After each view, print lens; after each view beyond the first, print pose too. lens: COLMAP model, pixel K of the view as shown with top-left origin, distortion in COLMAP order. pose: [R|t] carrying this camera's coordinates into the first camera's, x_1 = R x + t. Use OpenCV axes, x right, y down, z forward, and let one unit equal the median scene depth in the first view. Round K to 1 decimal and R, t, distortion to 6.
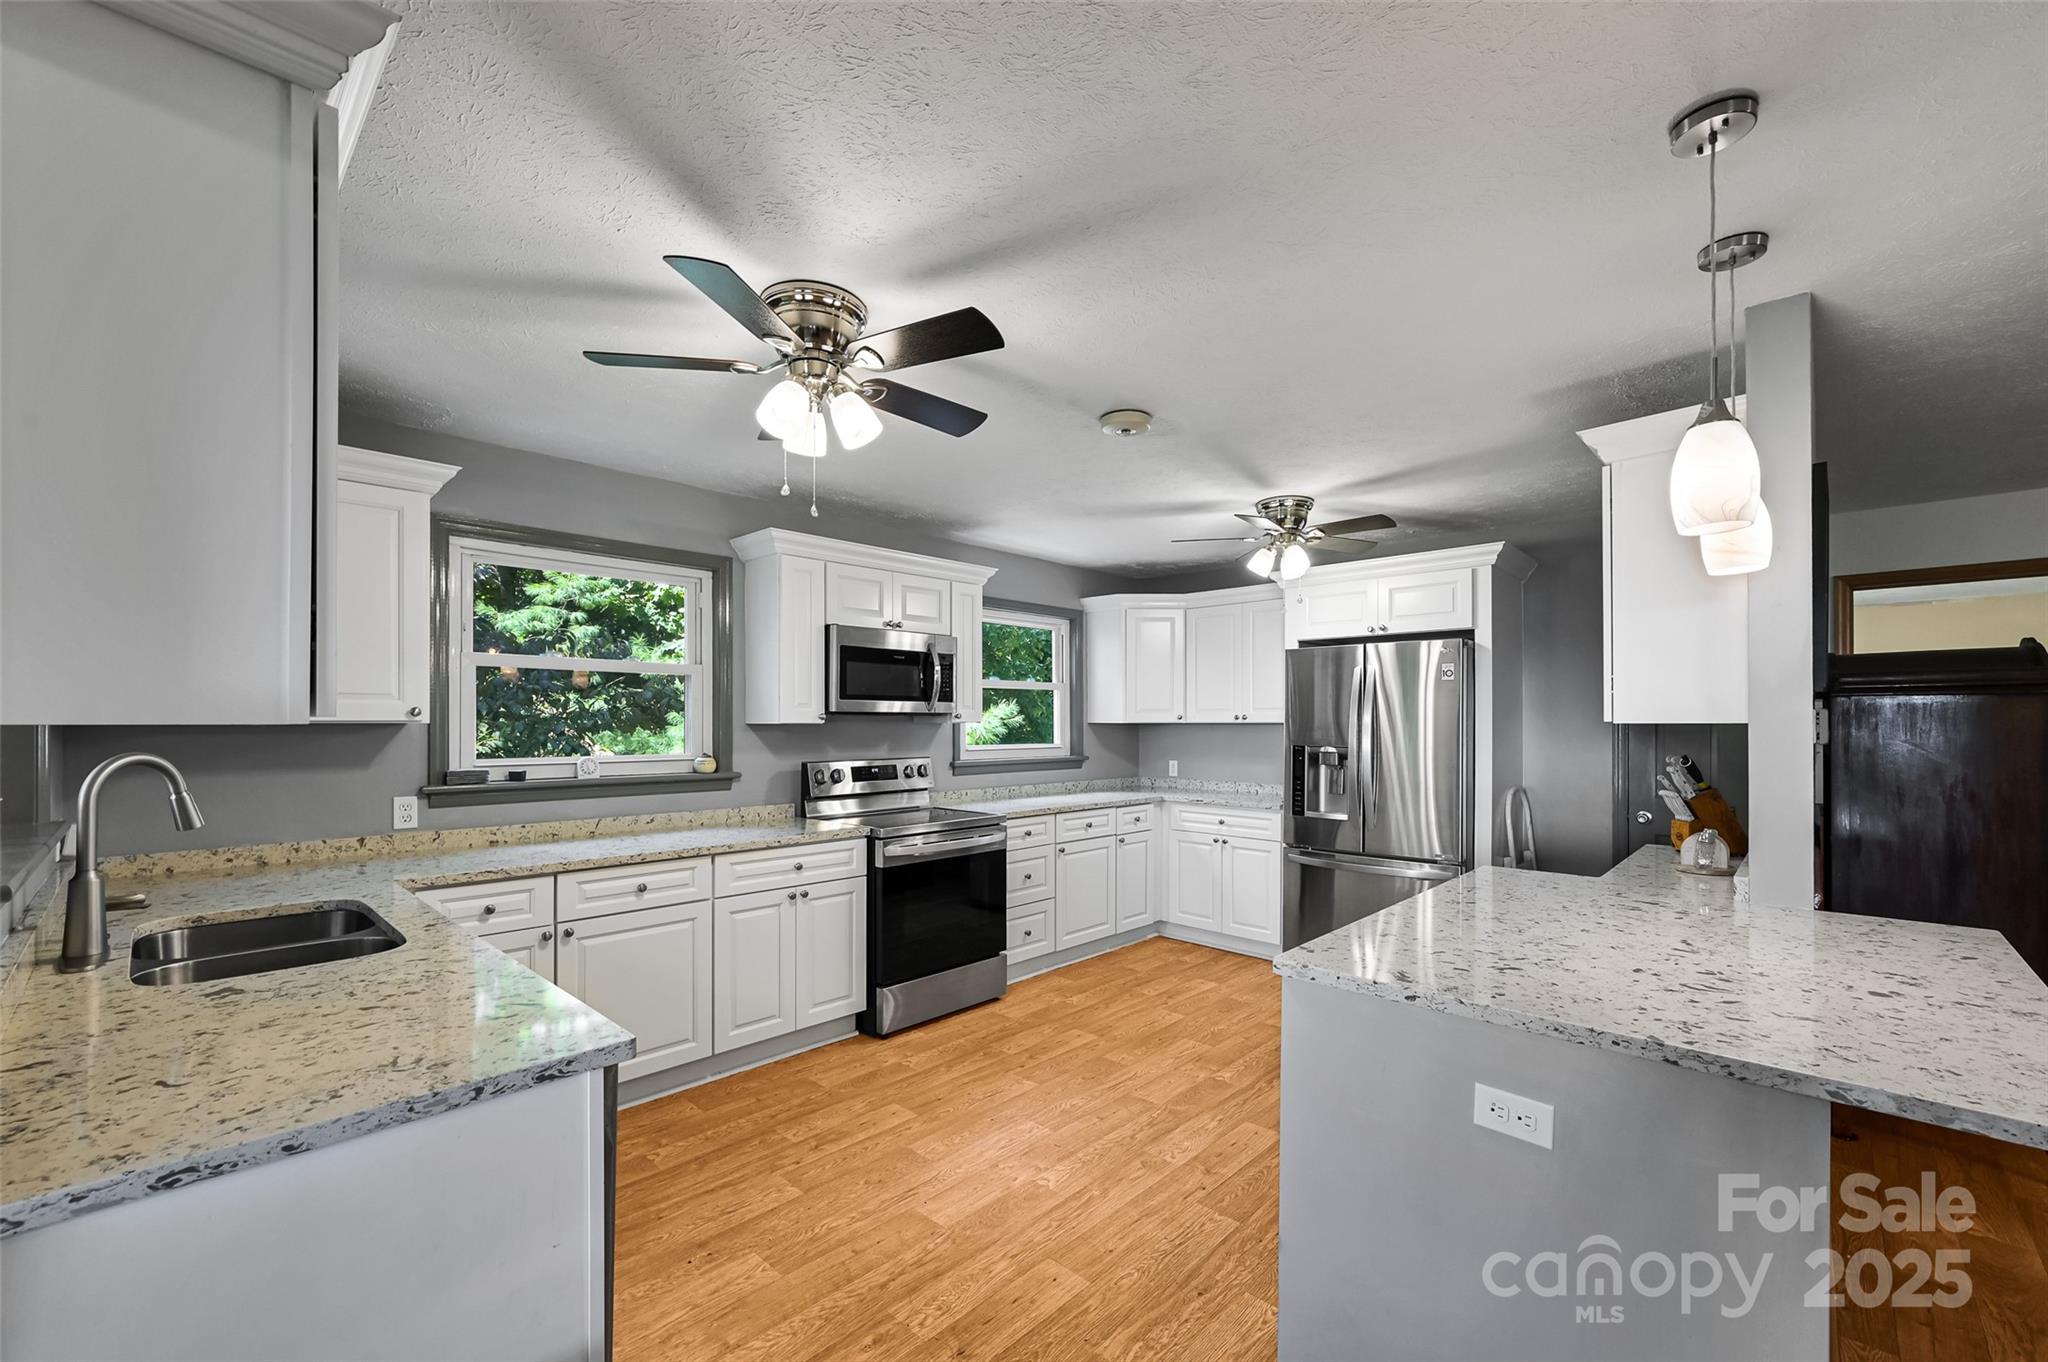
lens RADIAL K [[832.2, 0, 1032.4], [0, 832.2, 717.6], [0, 0, 1]] dist [-0.001183, 0.000066]
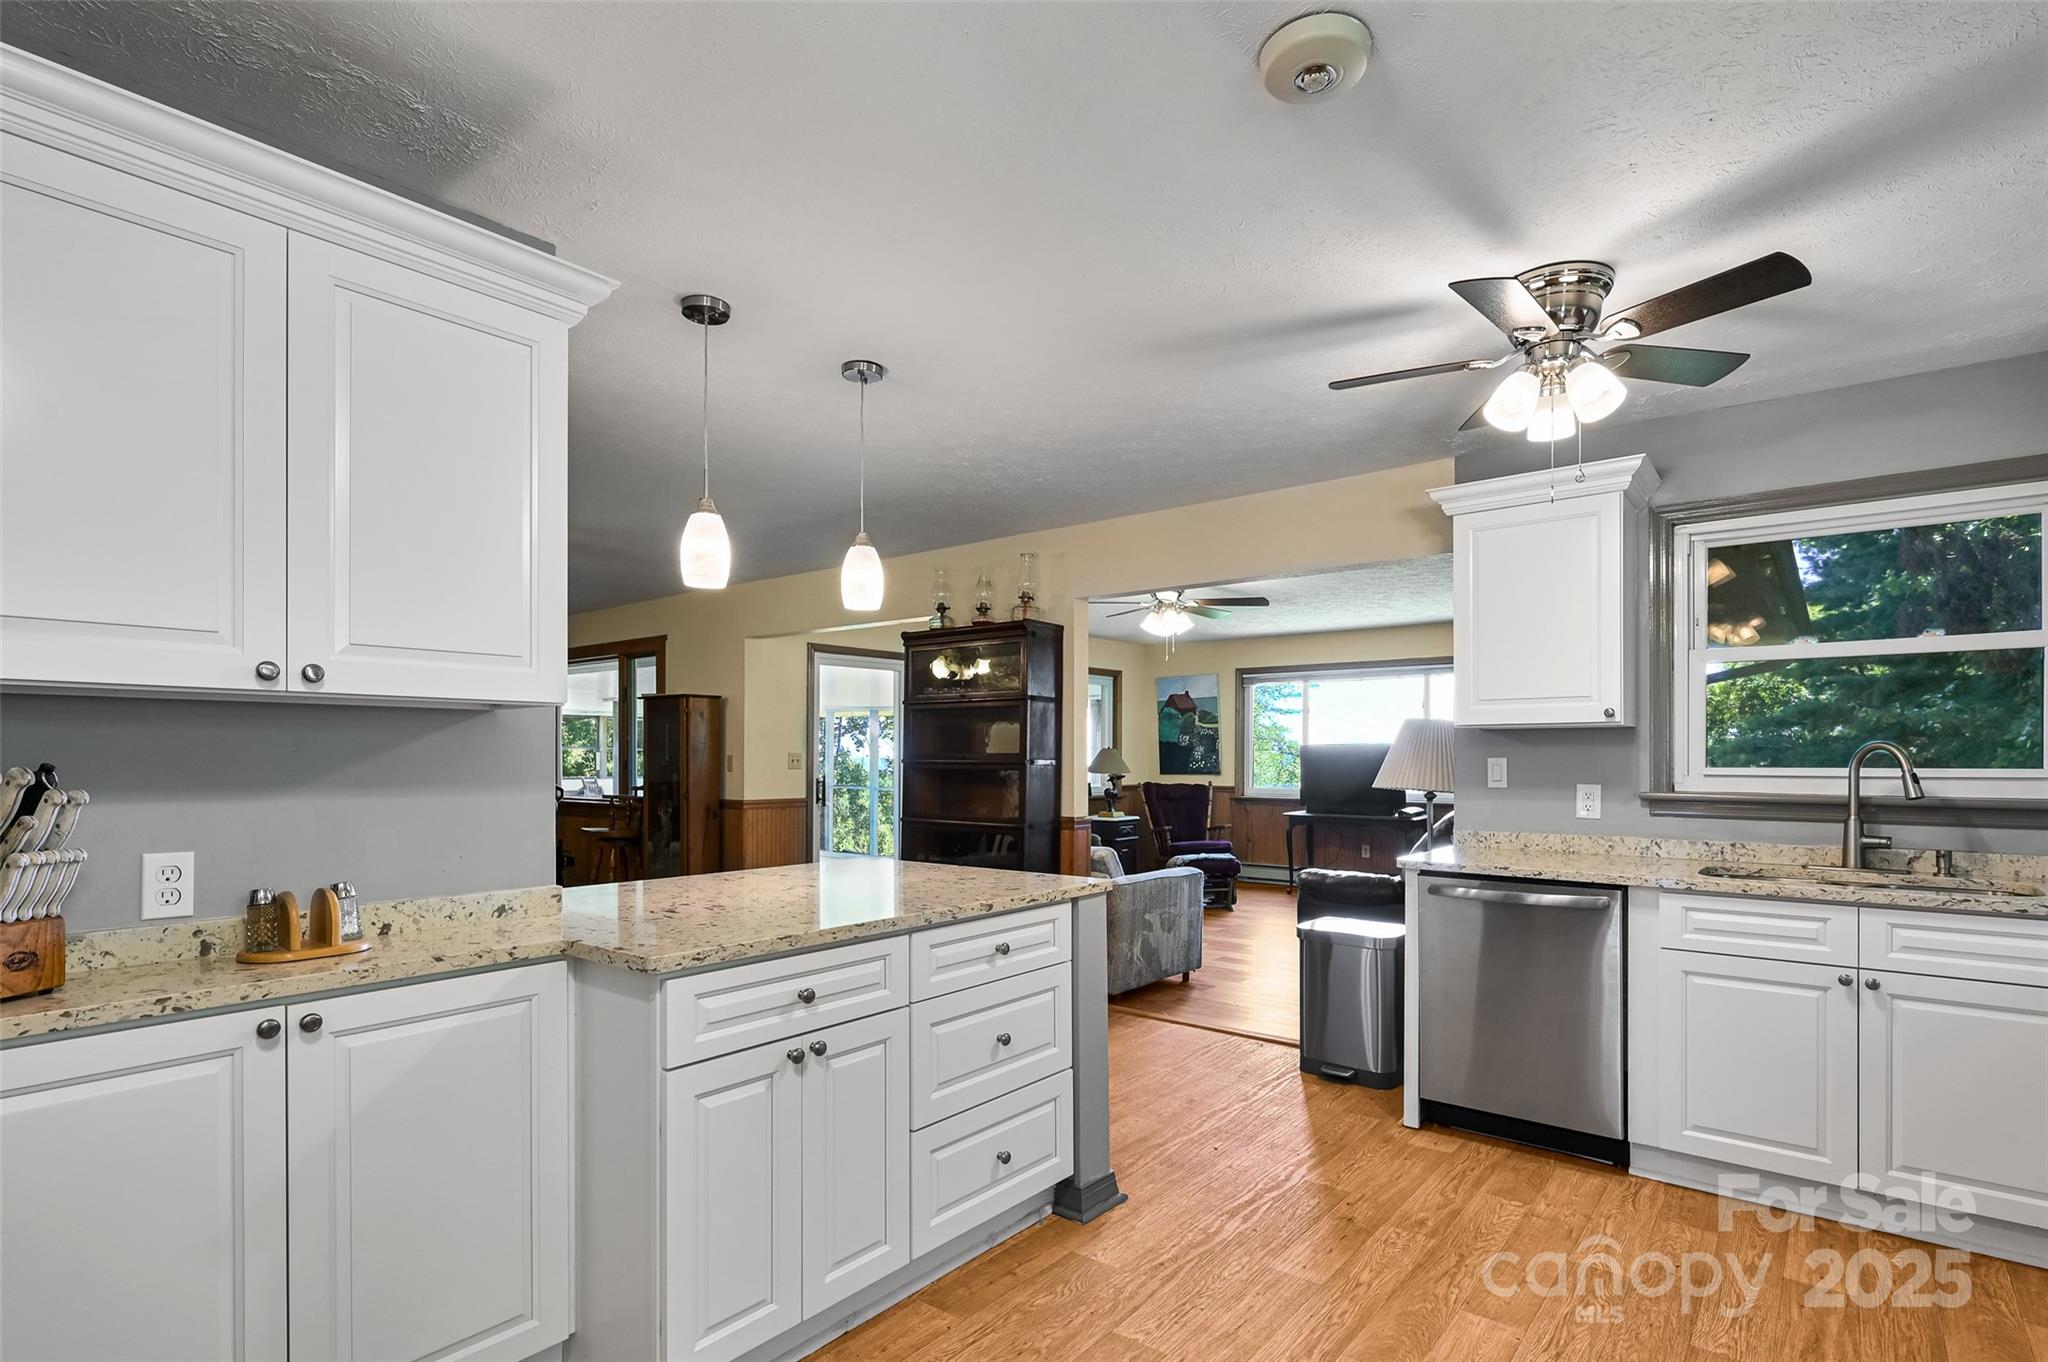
lens RADIAL K [[991.9, 0, 1060.8], [0, 991.9, 759.3], [0, 0, 1]] dist [-0.012185, 0.000465]
pose [[-0.994328, -0.000126, -0.106361, 0.255390], [-0.000163, 1.000000, 0.000335, 0.036339], [0.106361, 0.000351, -0.994328, 1.234093]]
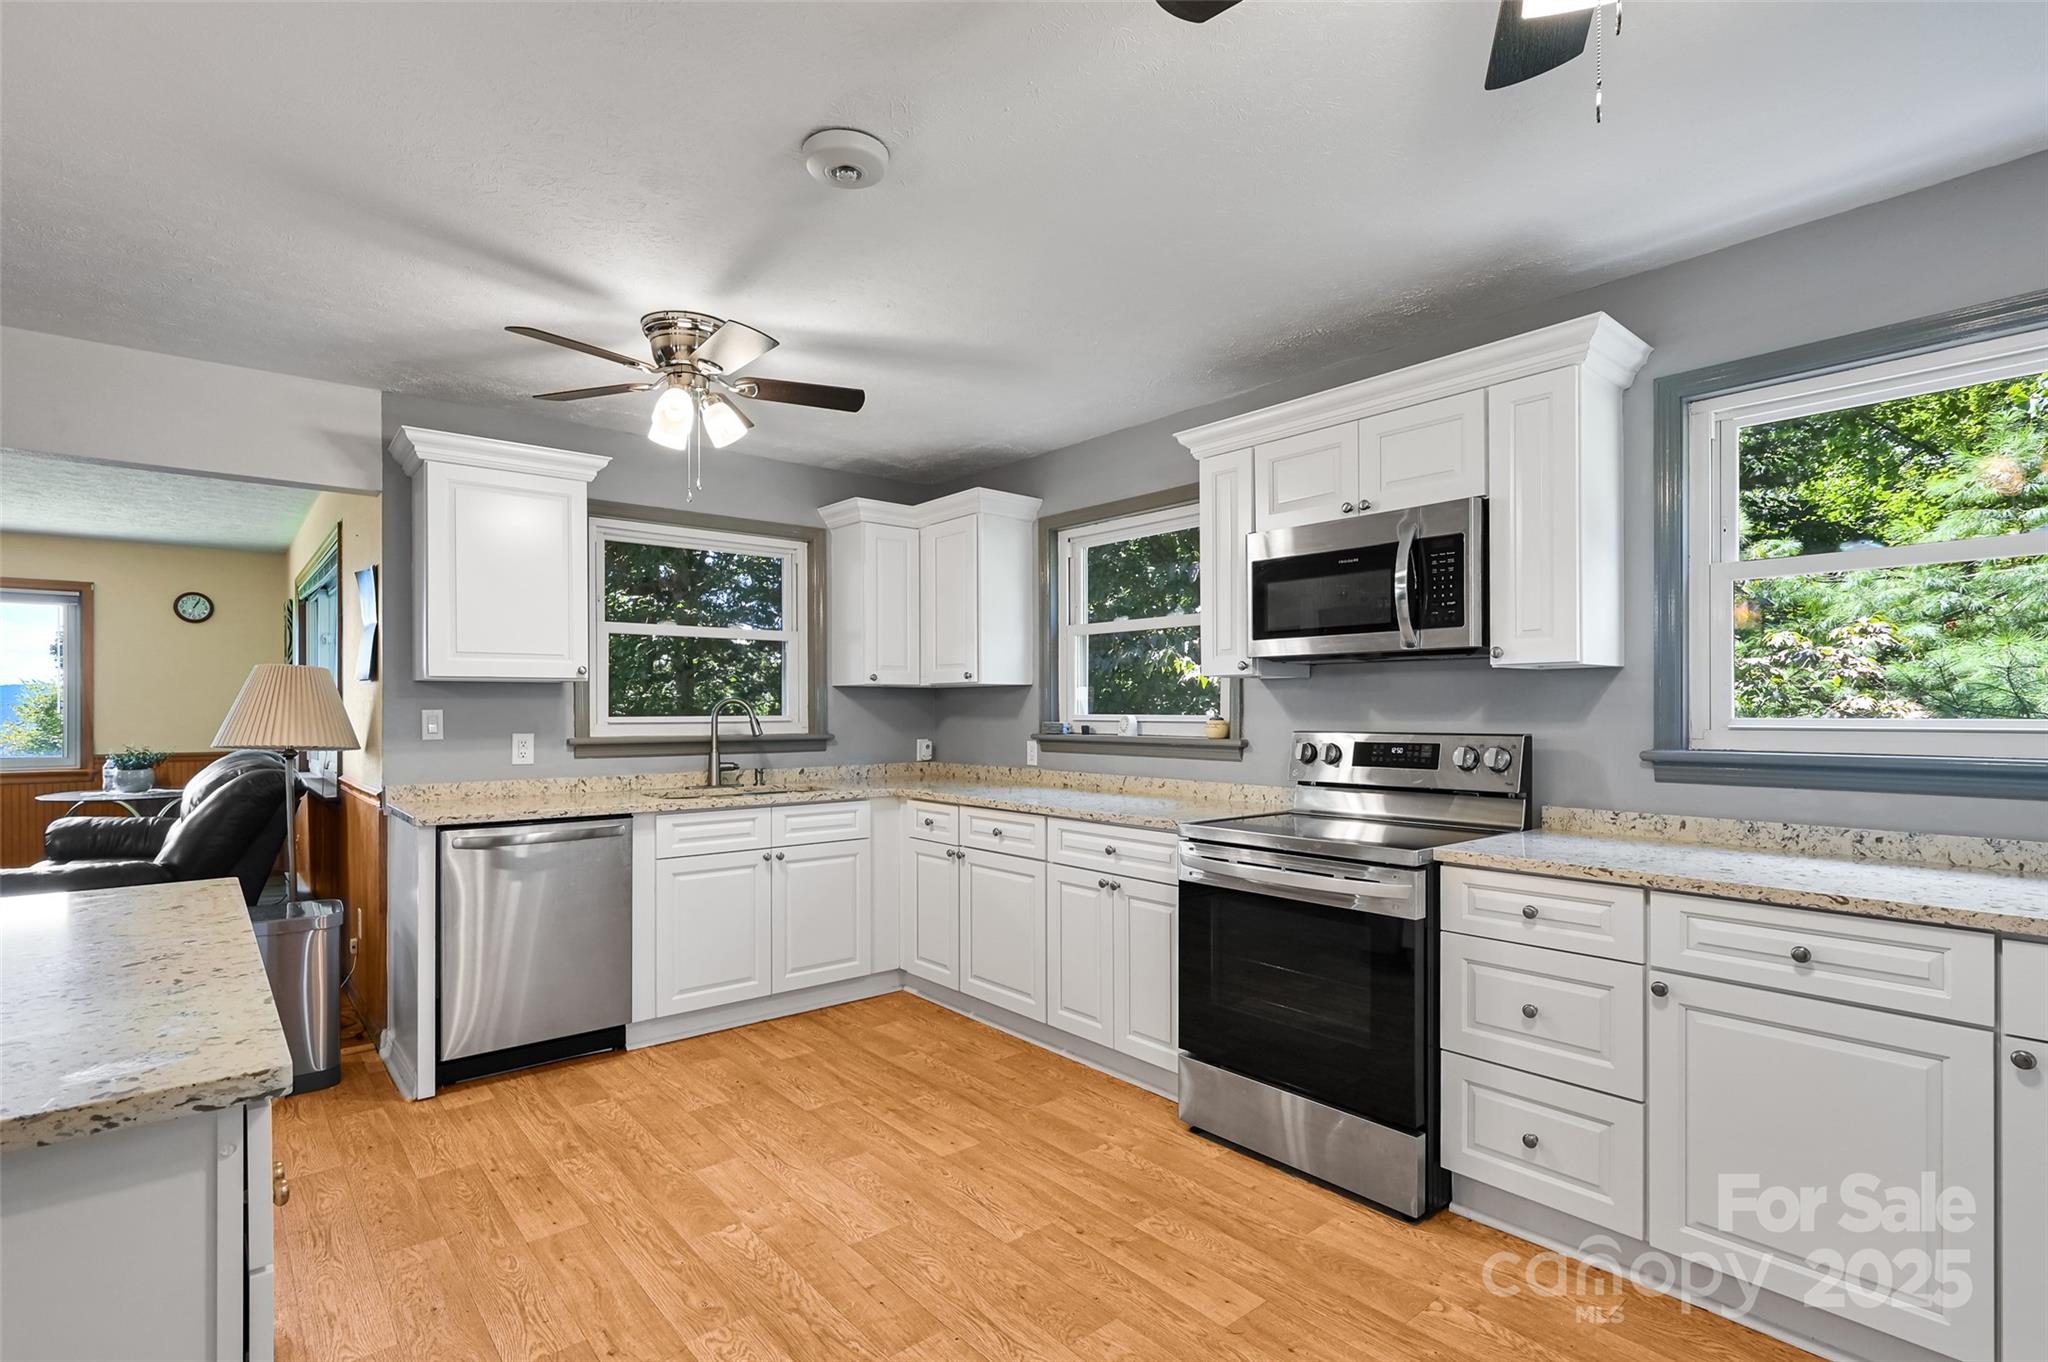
lens RADIAL K [[963.8, 0, 1024.3], [0, 963.8, 715.2], [0, 0, 1]] dist [-0.002917, 0.001619]
pose [[-0.099613, 0.007031, -0.995001, 0.636279], [0.006007, 0.999961, 0.006464, 0.037775], [0.995008, -0.005333, -0.099651, 0.960563]]
